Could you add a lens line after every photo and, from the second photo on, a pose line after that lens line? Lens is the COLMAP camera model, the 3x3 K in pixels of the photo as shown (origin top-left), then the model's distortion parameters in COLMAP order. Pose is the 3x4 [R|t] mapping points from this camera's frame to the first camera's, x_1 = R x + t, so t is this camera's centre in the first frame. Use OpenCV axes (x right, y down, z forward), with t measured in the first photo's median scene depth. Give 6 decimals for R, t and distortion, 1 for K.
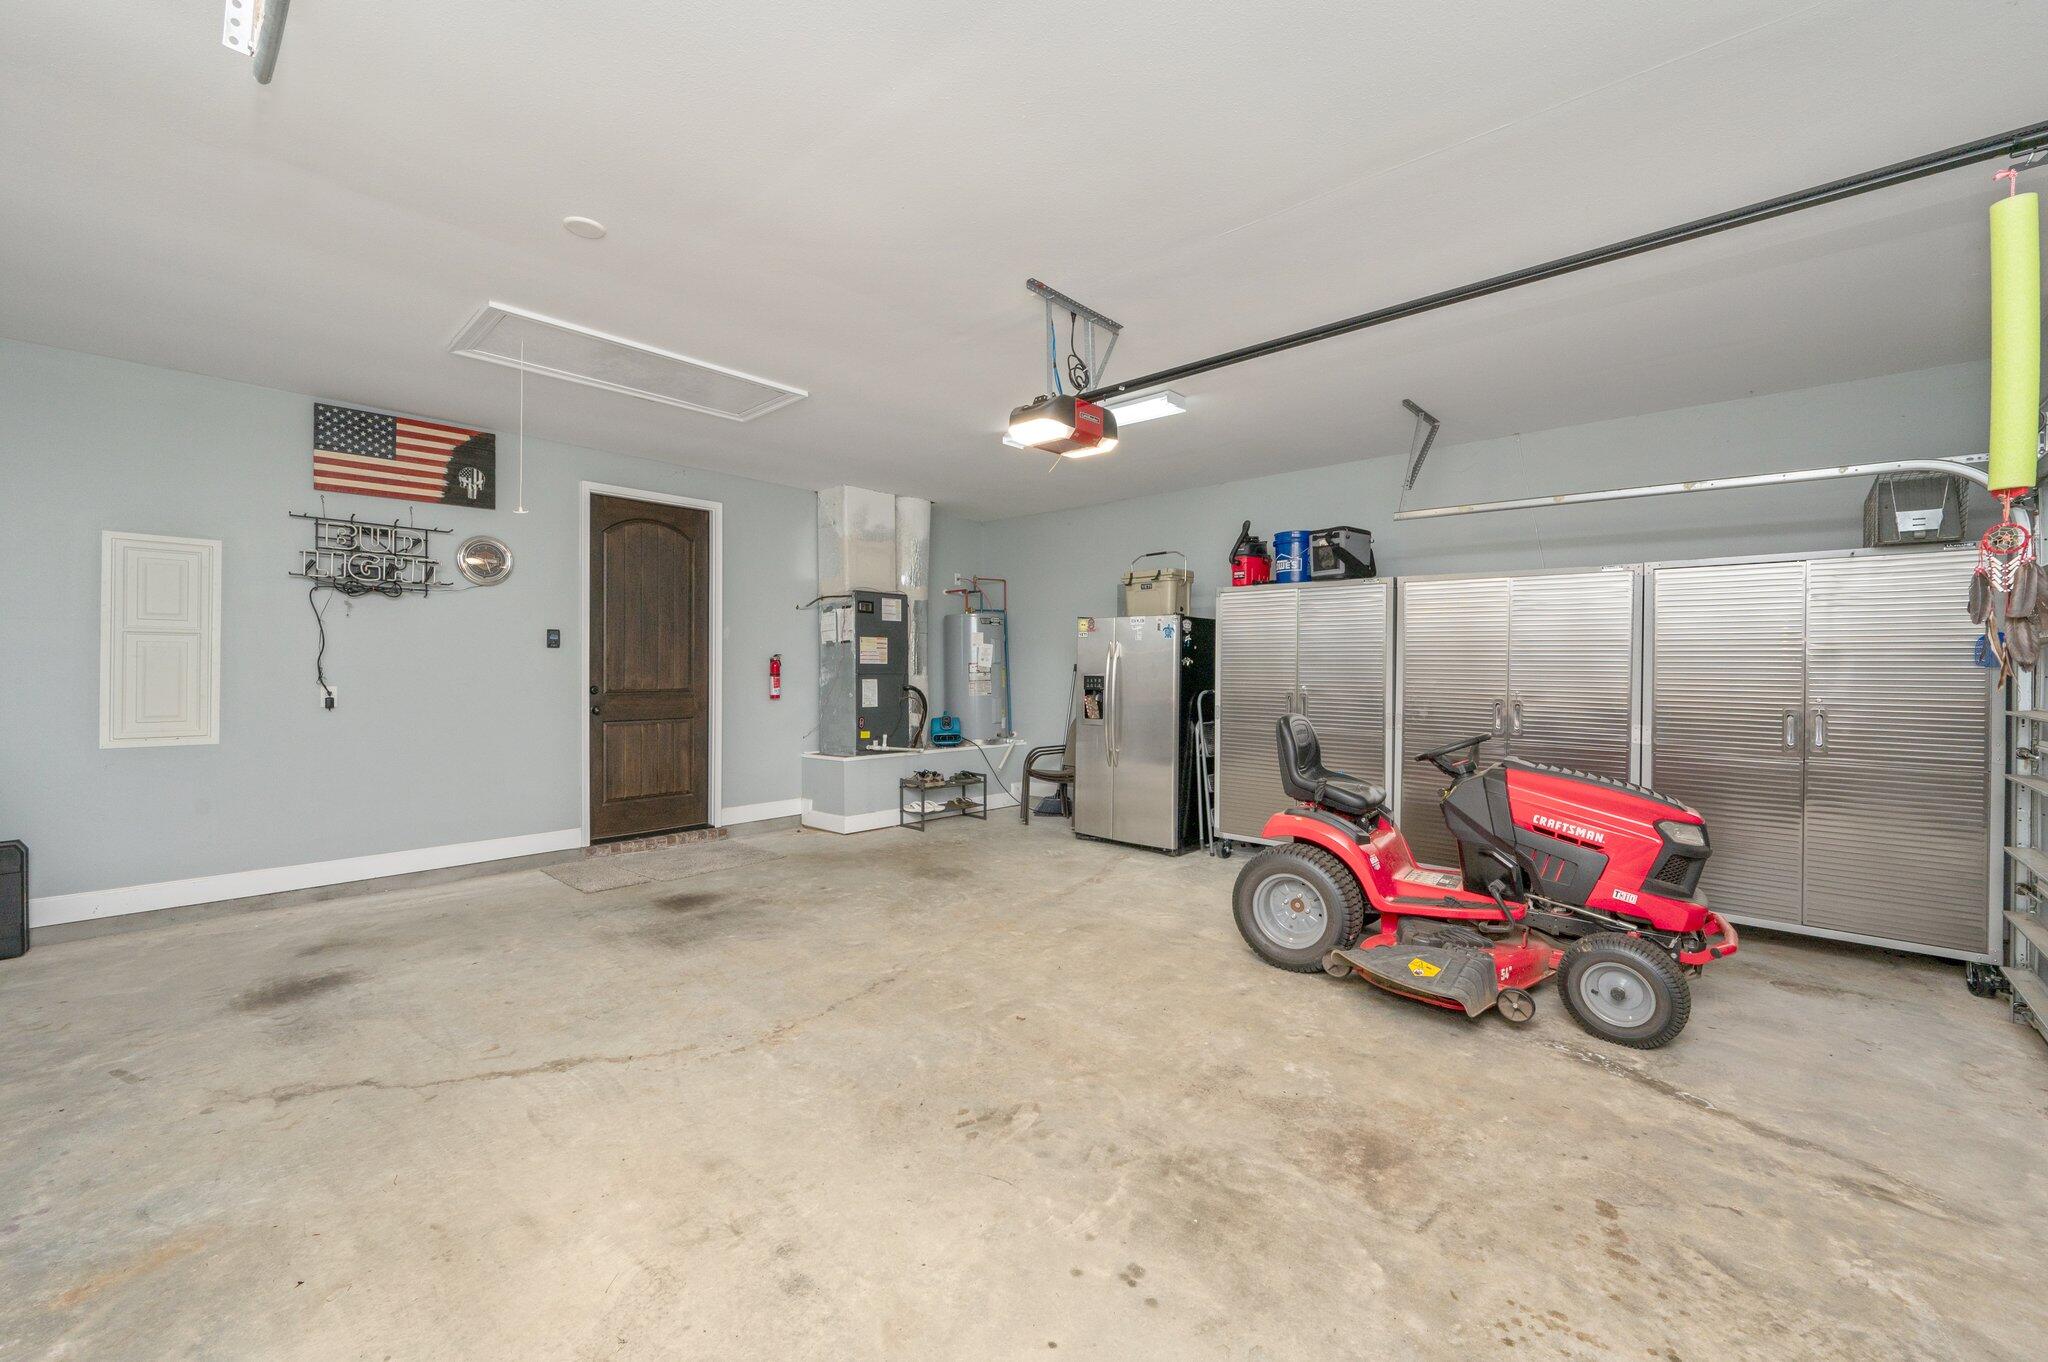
lens RADIAL K [[814.1, 0, 1020.1], [0, 814.1, 666.6], [0, 0, 1]] dist [-0.002897, -0.000062]
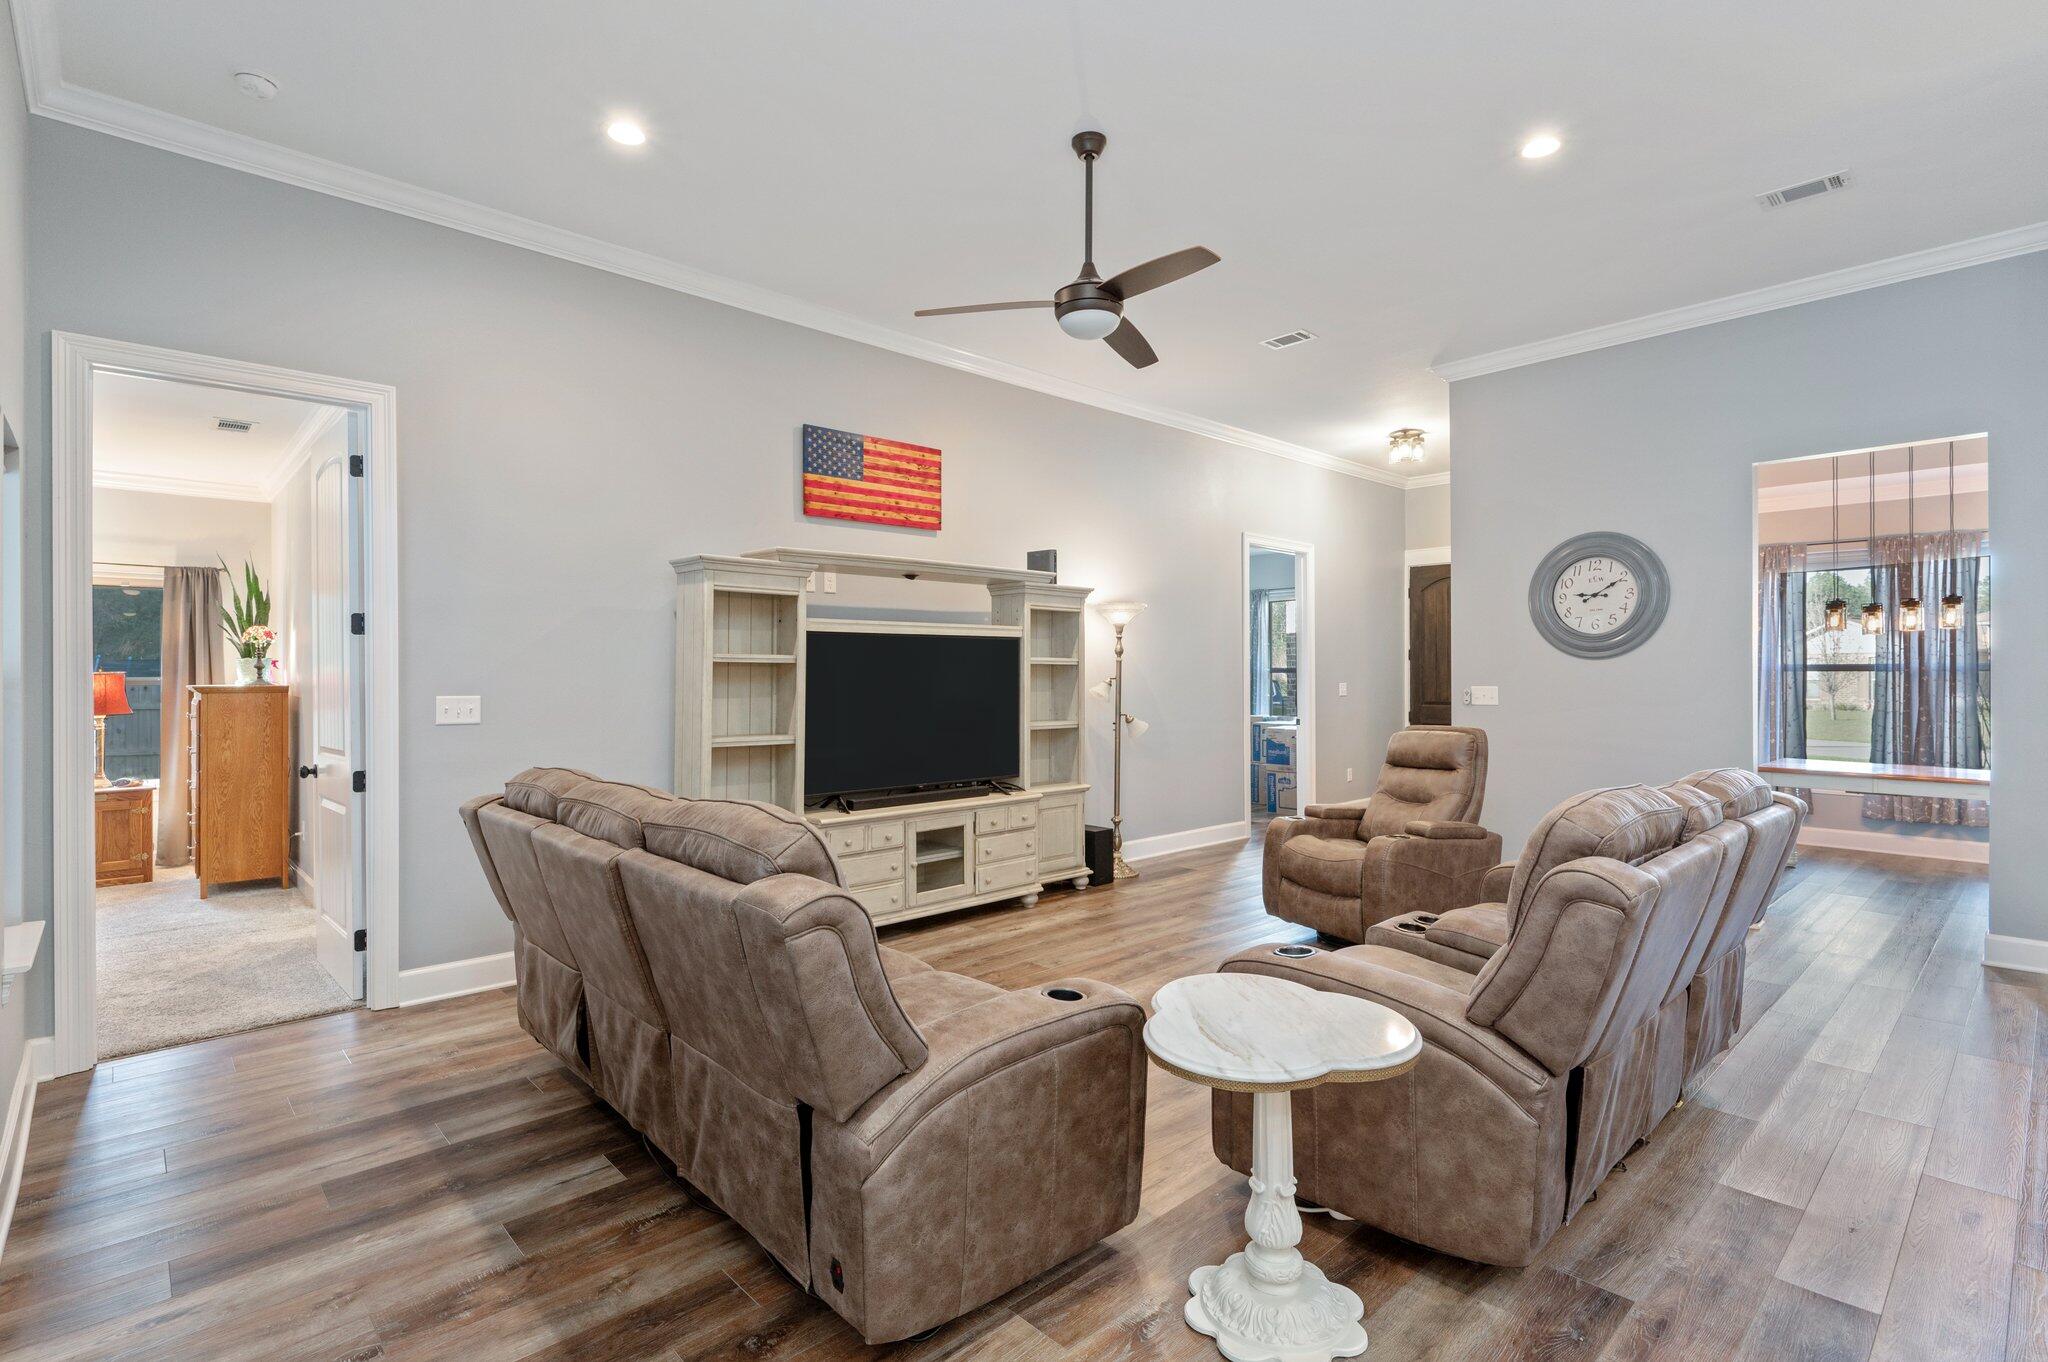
lens RADIAL K [[972.0, 0, 1030.1], [0, 972.0, 670.1], [0, 0, 1]] dist [-0.000425, 0.000282]
pose [[0.997551, -0.002077, -0.069911, -0.496994], [0.001888, 0.999994, -0.002777, -0.027430], [0.069916, 0.002638, 0.997549, -0.129262]]
